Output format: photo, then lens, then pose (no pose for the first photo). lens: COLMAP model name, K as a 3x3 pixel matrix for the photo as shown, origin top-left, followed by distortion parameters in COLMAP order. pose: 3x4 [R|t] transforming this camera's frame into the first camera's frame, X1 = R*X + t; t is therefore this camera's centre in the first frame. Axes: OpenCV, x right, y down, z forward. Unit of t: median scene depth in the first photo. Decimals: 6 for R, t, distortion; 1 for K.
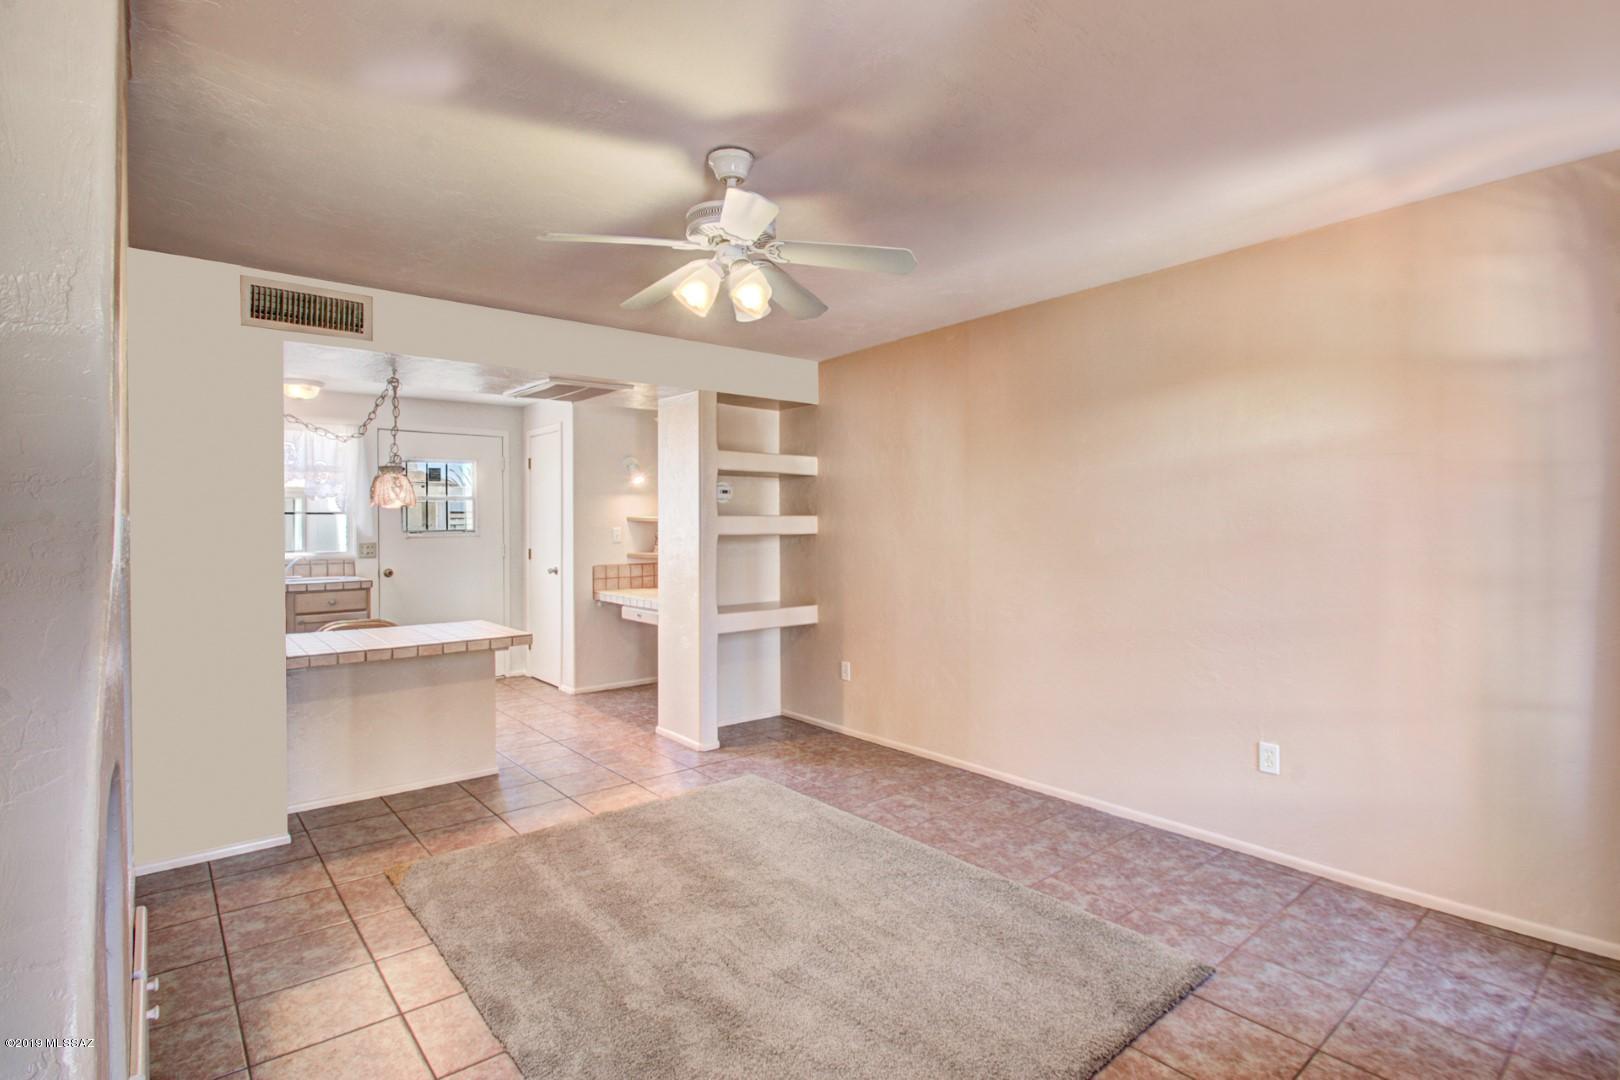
lens RADIAL K [[788.9, 0, 811.1], [0, 788.9, 520.4], [0, 0, 1]] dist [0.003996, -0.014223]
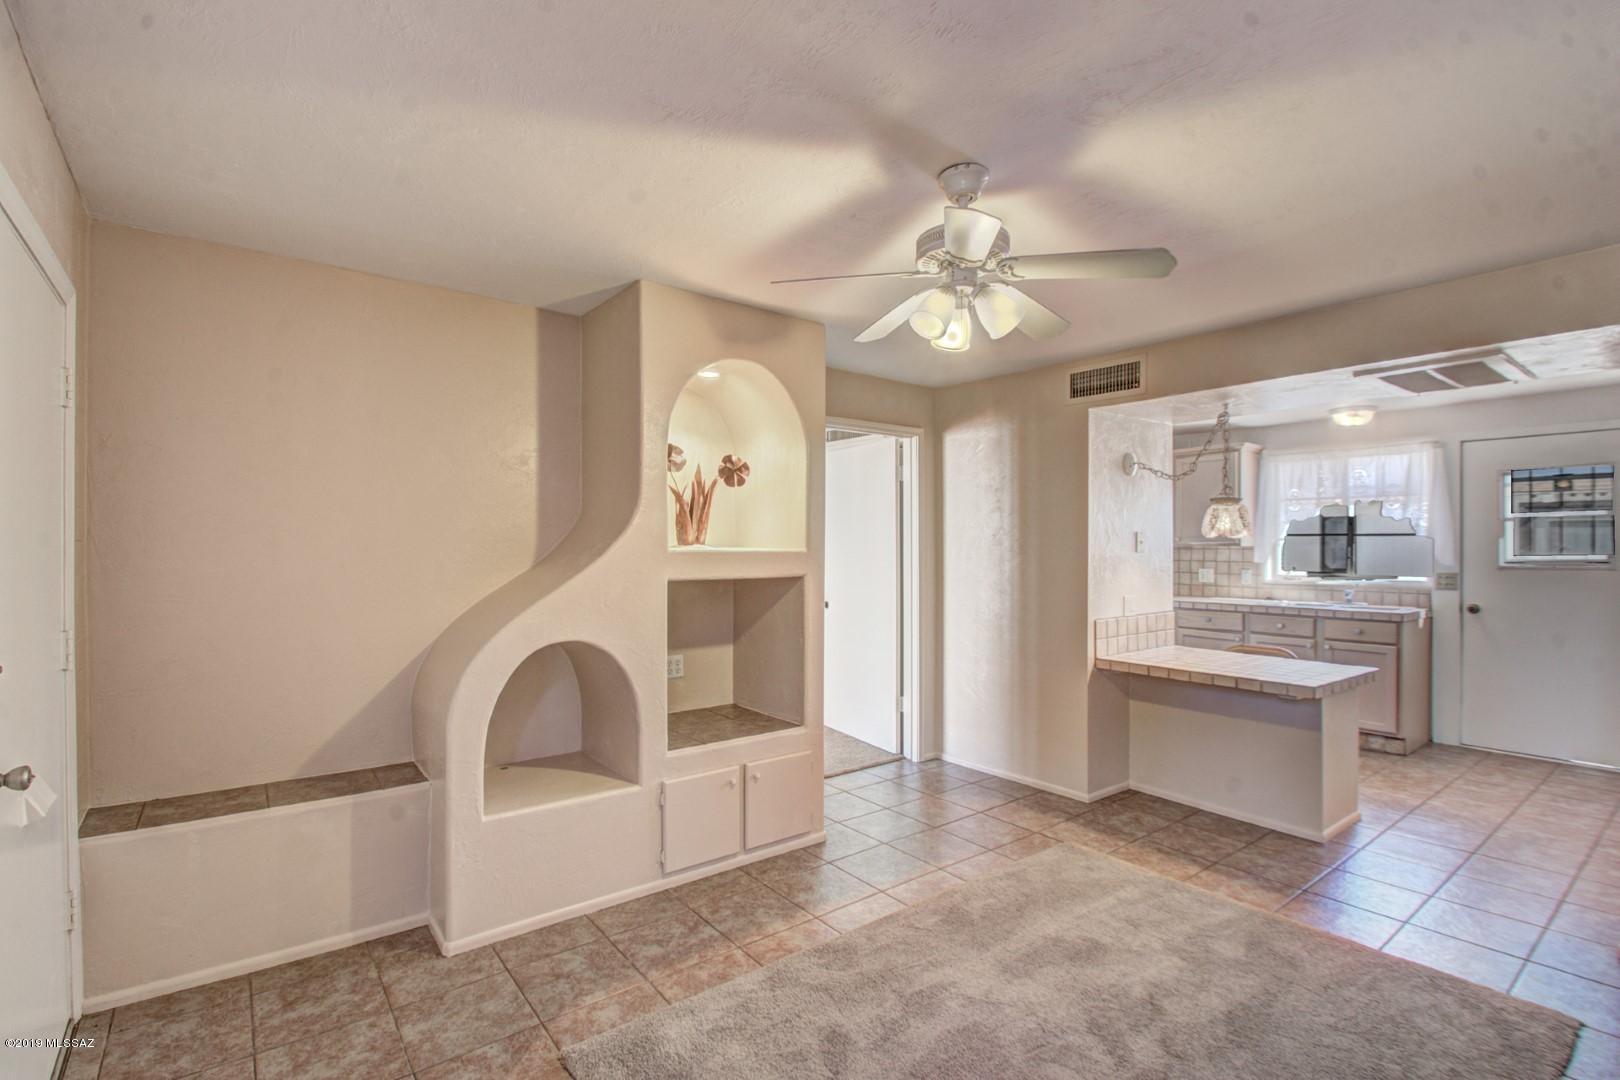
lens RADIAL K [[747.5, 0, 812.3], [0, 747.5, 546.2], [0, 0, 1]] dist [-0.001941, -0.000640]
pose [[-0.041974, 0.006477, -0.999098, 0.535487], [0.002933, 0.999975, 0.006359, -0.015114], [0.999114, -0.002664, -0.041992, 0.572891]]
